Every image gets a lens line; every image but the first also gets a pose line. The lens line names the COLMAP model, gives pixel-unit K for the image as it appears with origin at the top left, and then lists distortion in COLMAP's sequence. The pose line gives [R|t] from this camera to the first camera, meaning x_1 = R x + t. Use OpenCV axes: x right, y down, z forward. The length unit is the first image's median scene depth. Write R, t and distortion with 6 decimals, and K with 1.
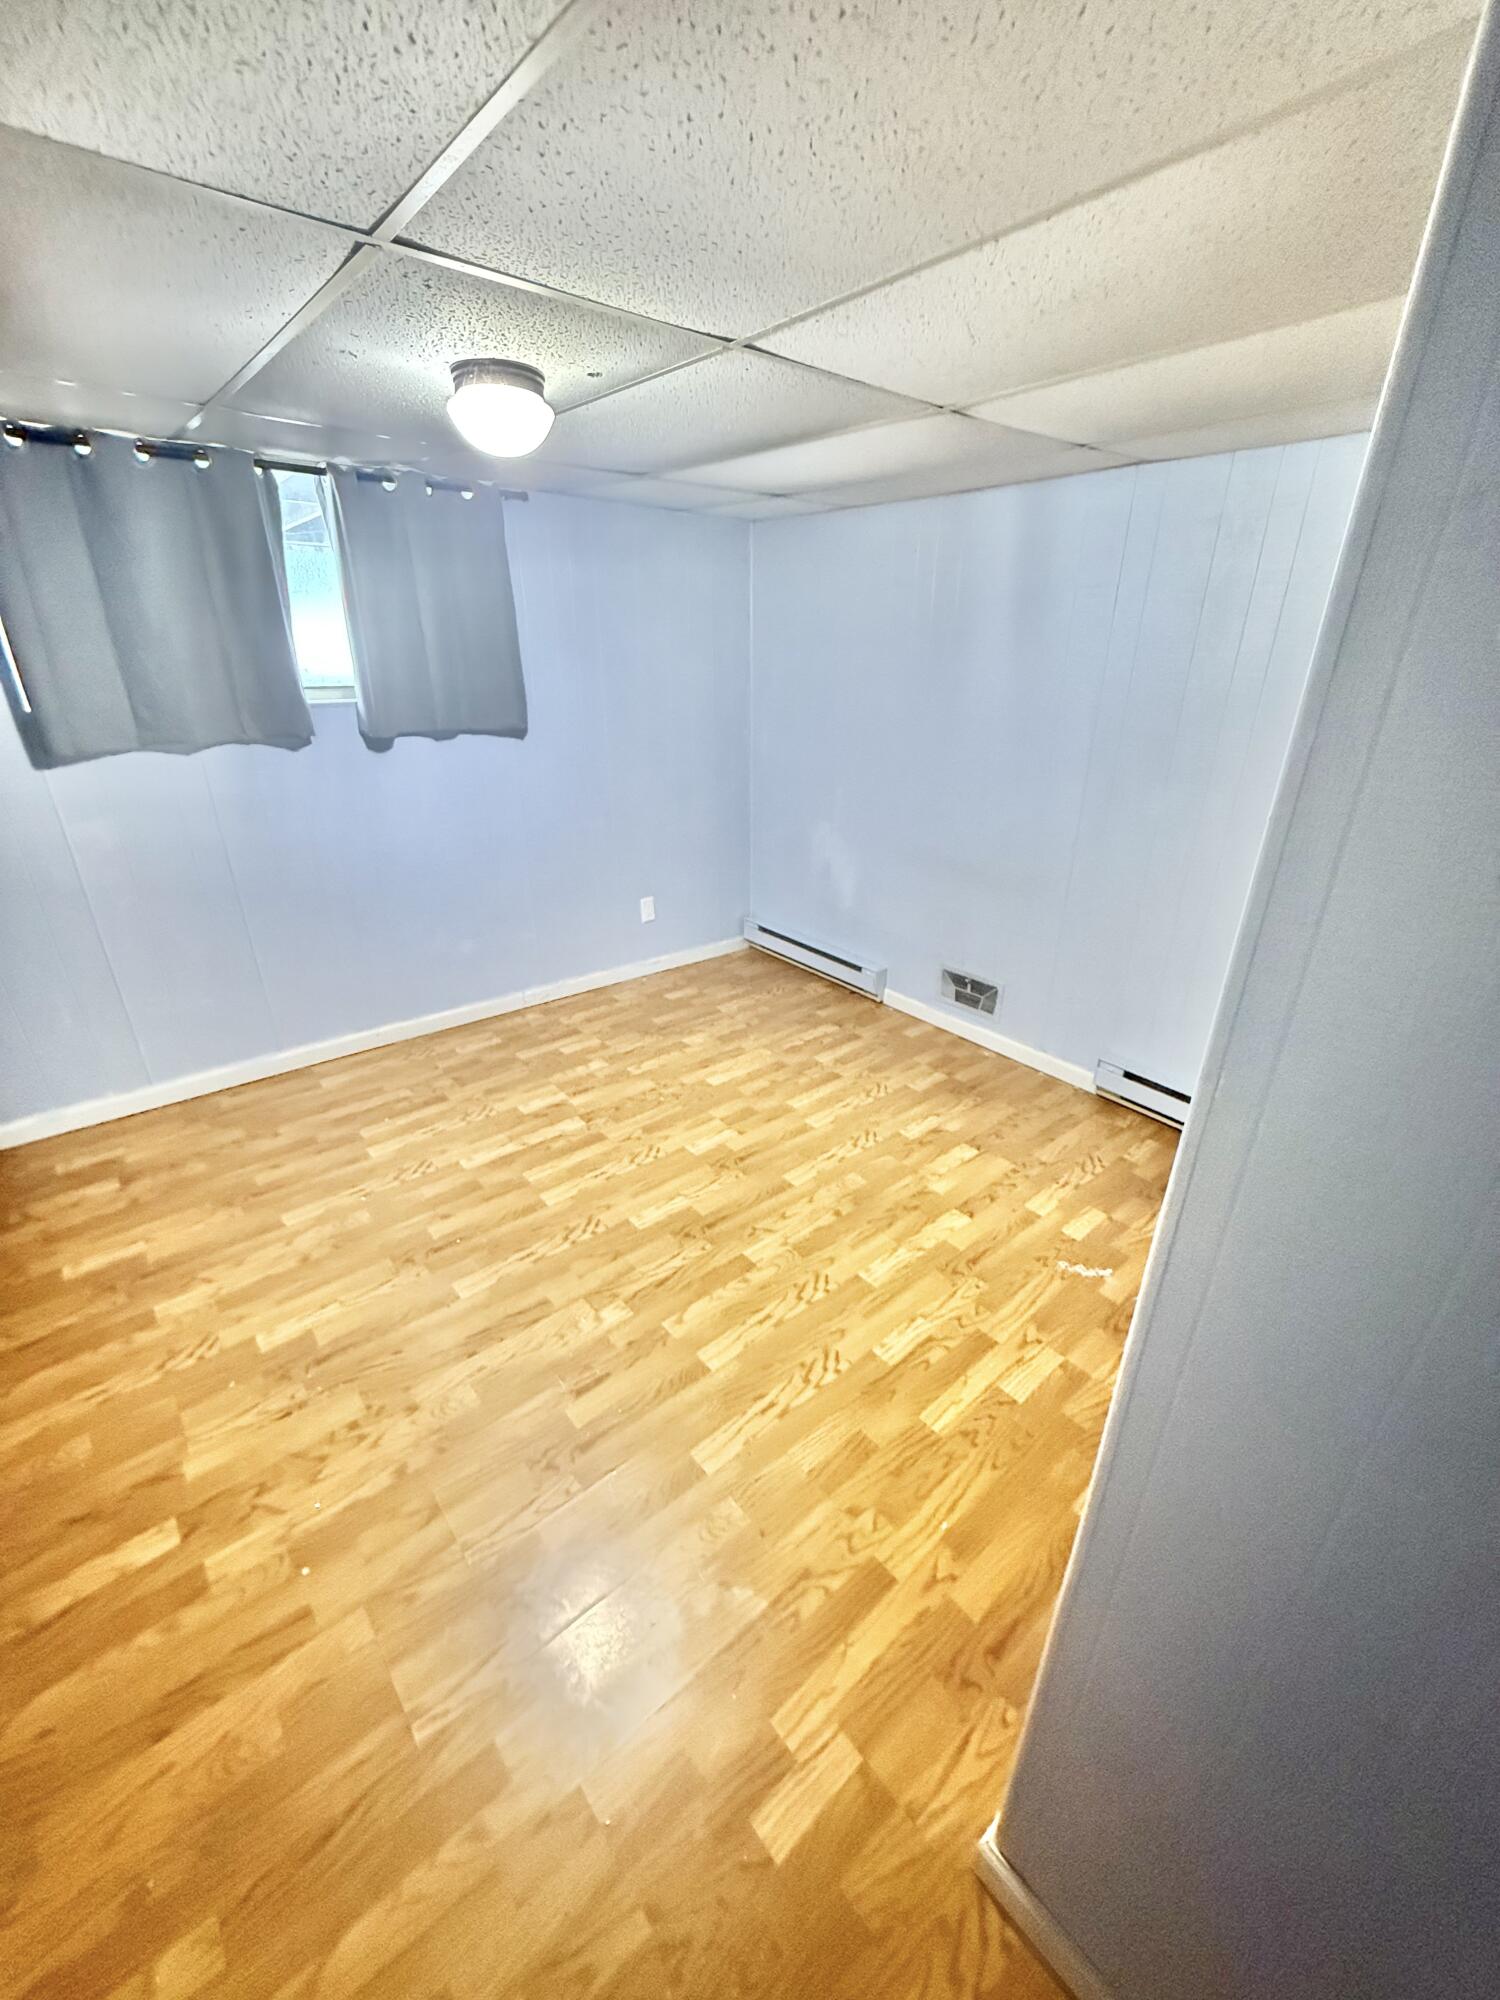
lens RADIAL K [[790.0, 0, 750.0], [0, 790.0, 1000.0], [0, 0, 1]] dist [-0.001300, -0.000349]
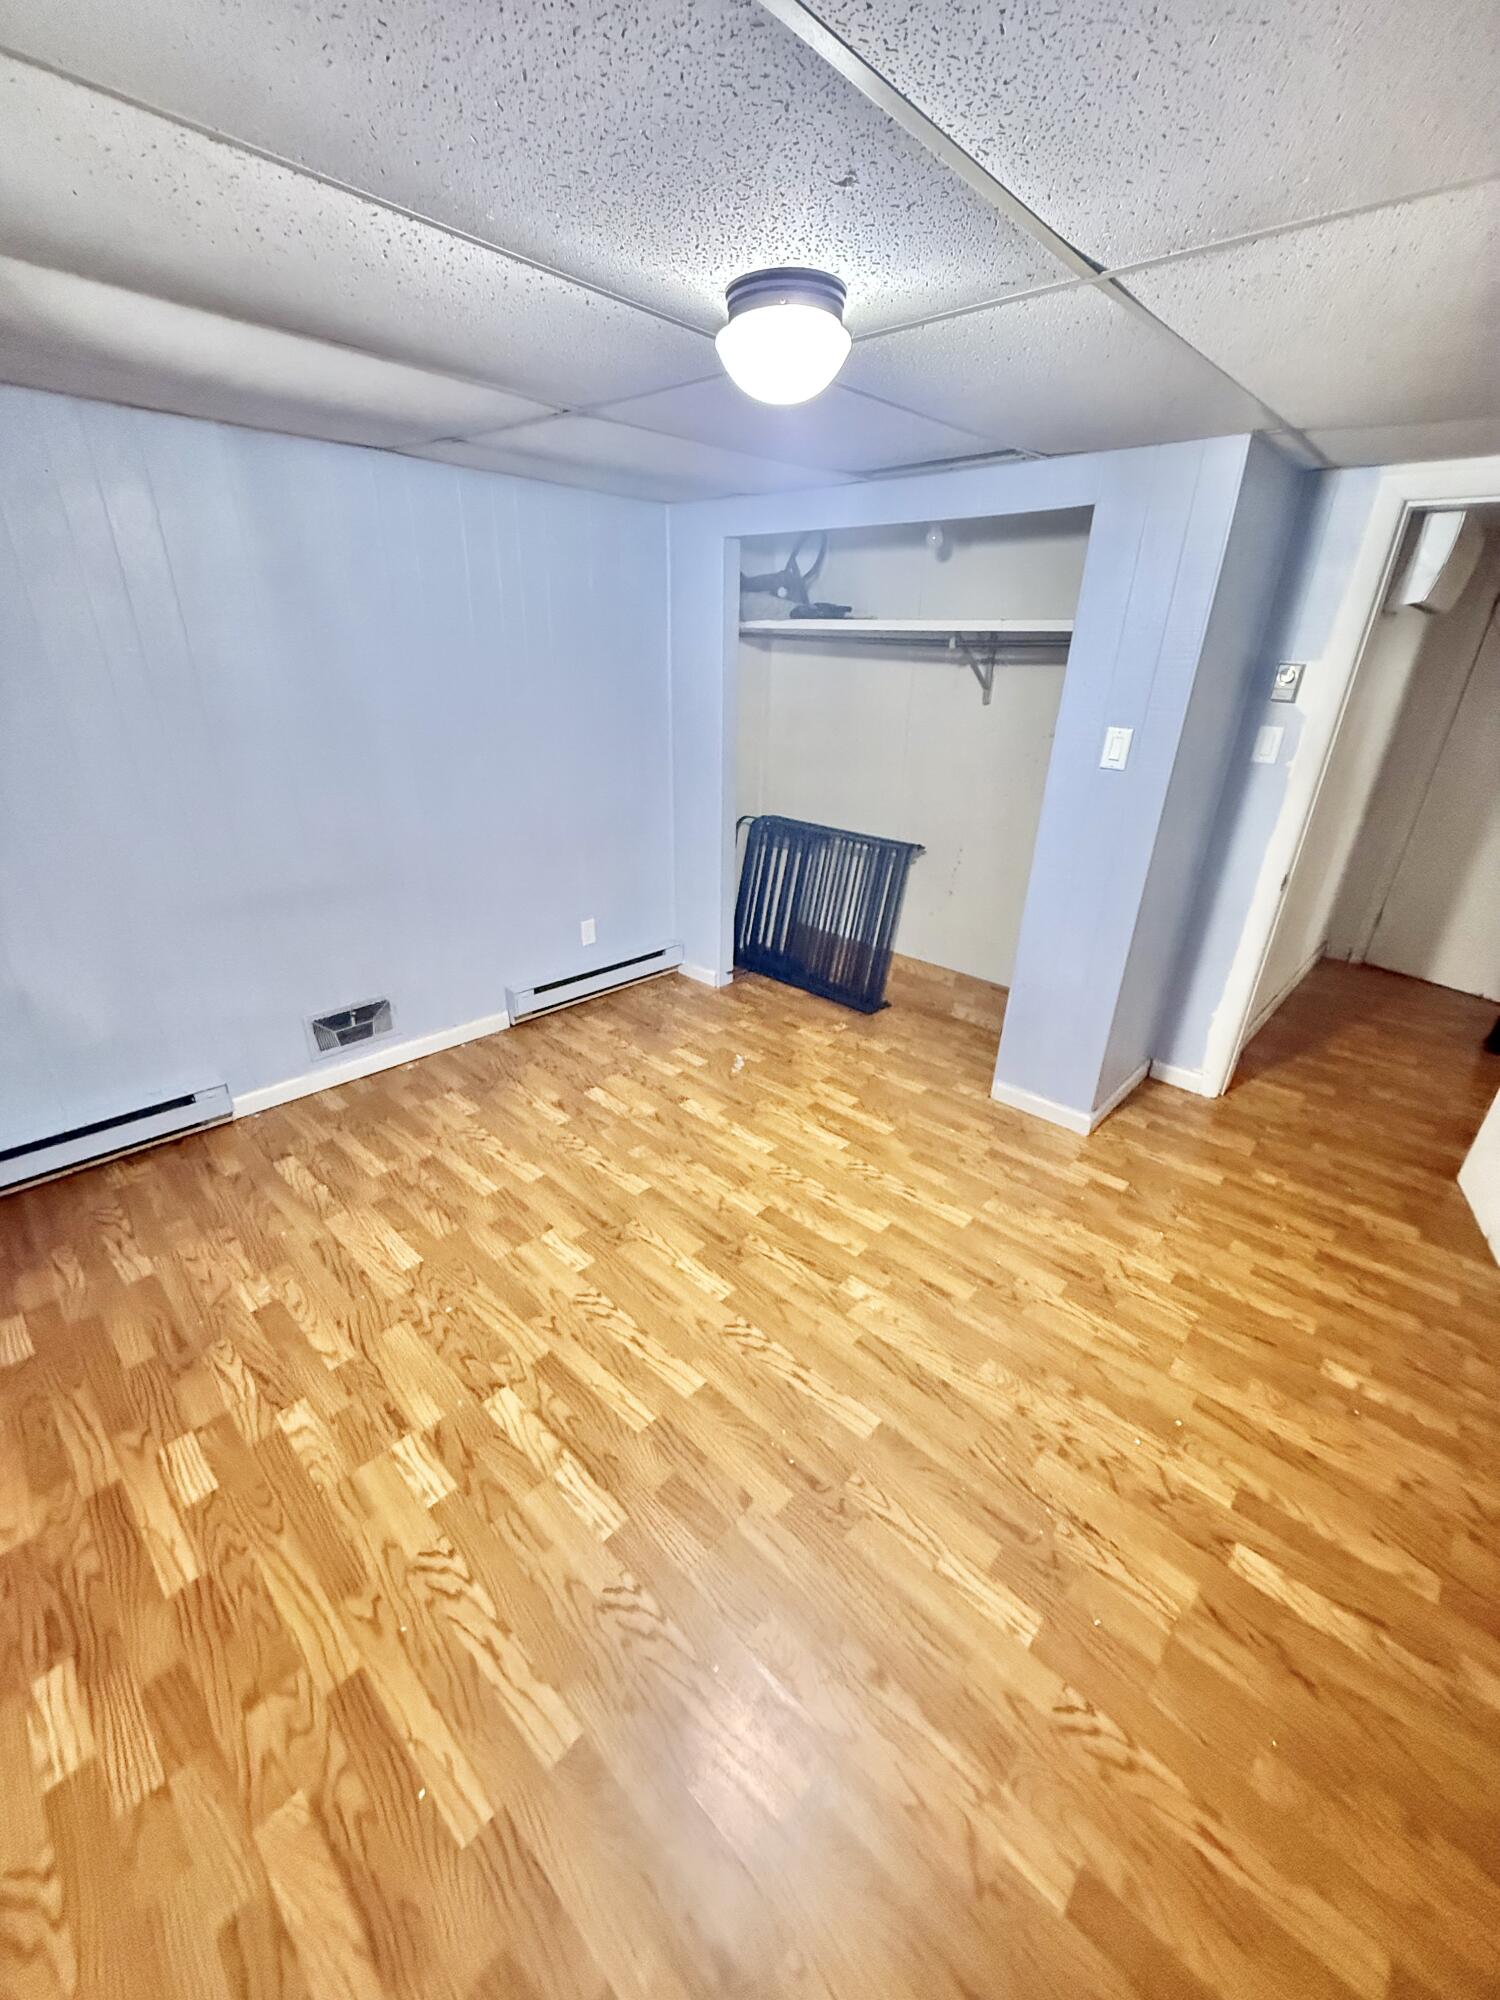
lens RADIAL K [[790.0, 0, 750.0], [0, 790.0, 1000.0], [0, 0, 1]] dist [-0.001300, -0.000349]
pose [[-0.105434, -0.425490, 0.898800, -0.768277], [0.379399, 0.818259, 0.431867, -0.346354], [-0.919206, 0.386537, 0.075158, 0.739702]]
